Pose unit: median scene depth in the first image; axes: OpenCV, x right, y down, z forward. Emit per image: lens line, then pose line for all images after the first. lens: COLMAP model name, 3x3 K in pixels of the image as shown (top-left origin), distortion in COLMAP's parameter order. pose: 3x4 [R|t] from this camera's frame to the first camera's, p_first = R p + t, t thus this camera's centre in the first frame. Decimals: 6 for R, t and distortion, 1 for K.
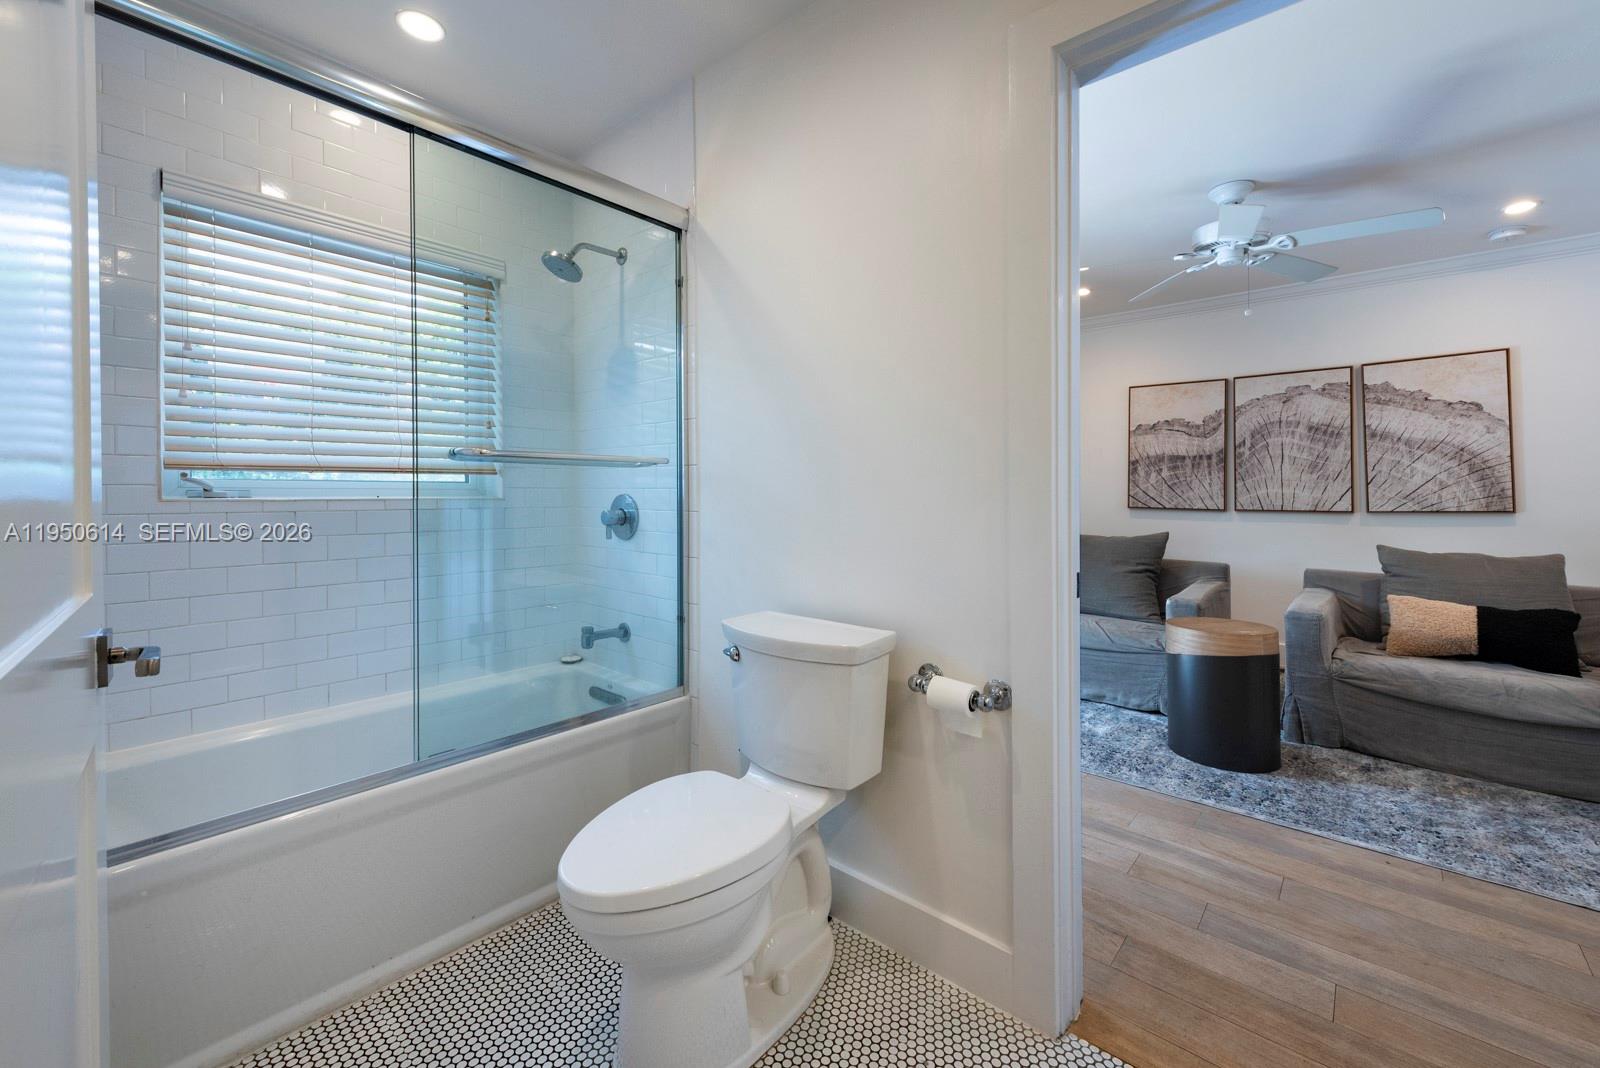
lens RADIAL K [[652.0, 0, 803.3], [0, 652.0, 492.8], [0, 0, 1]] dist [0.000011, -0.000094]
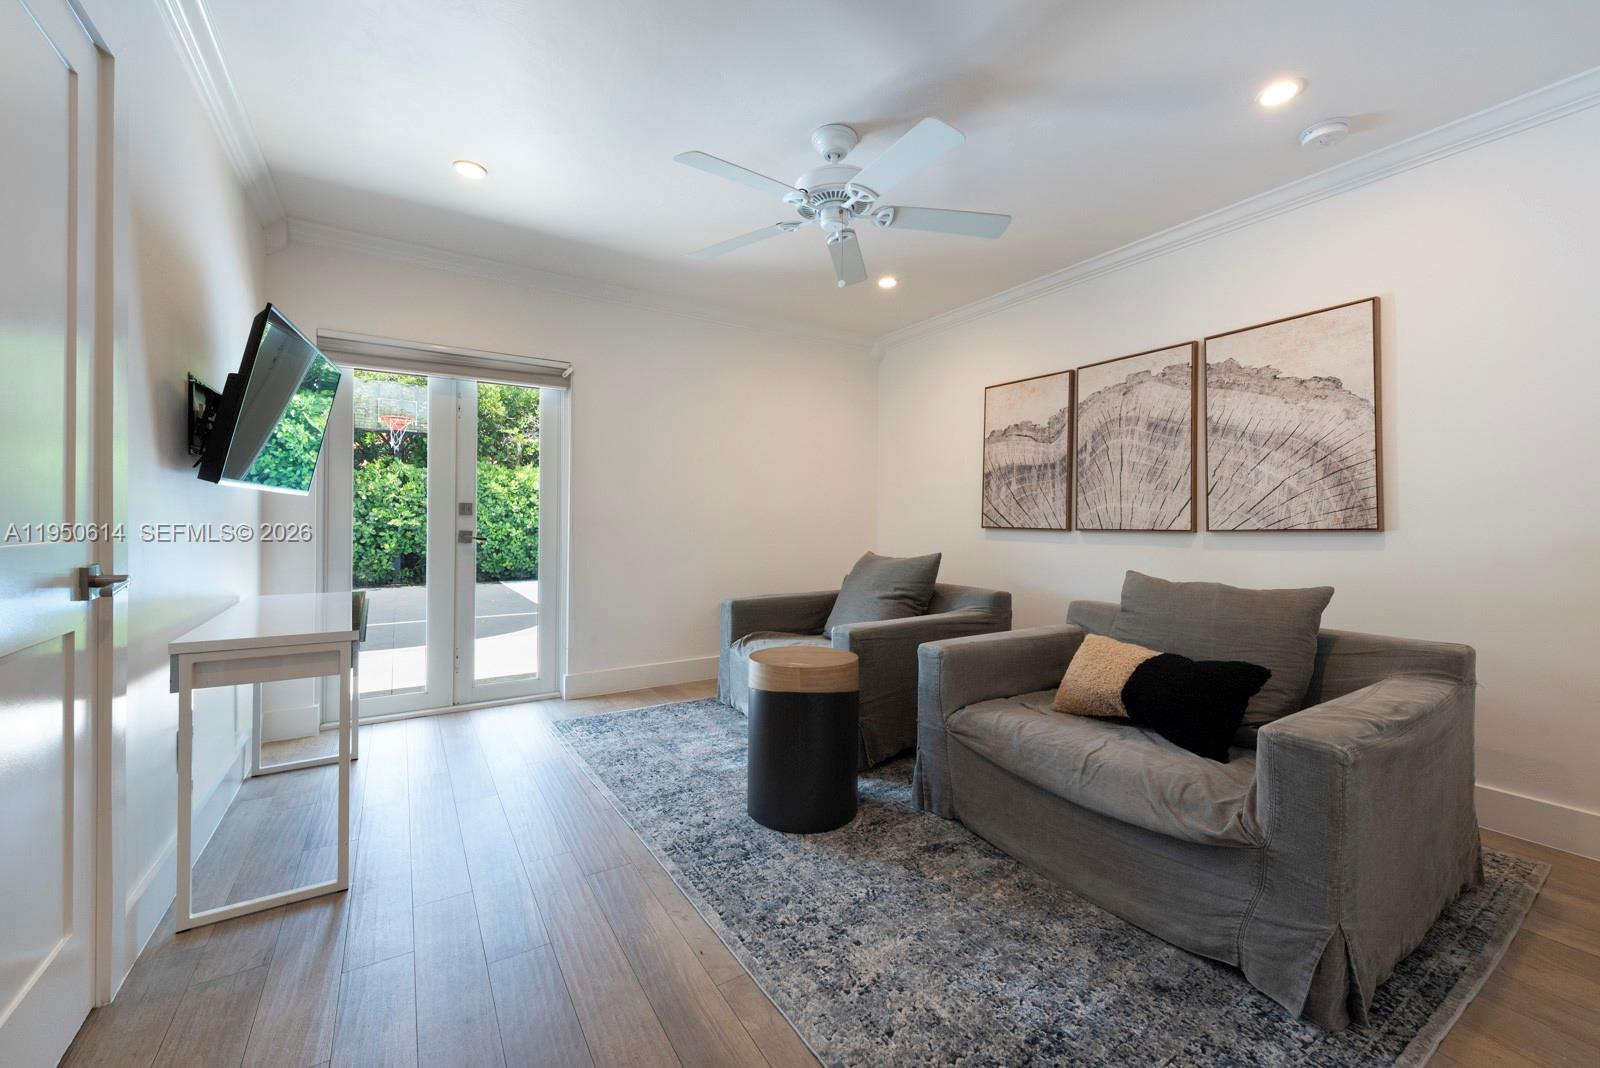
lens RADIAL K [[641.1, 0, 800.9], [0, 641.1, 524.3], [0, 0, 1]] dist [0.006136, 0.000030]
pose [[0.958308, 0.003472, -0.285715, 0.613356], [-0.003223, 0.999994, 0.001340, 0.021730], [0.285718, -0.000363, 0.958314, 0.140389]]
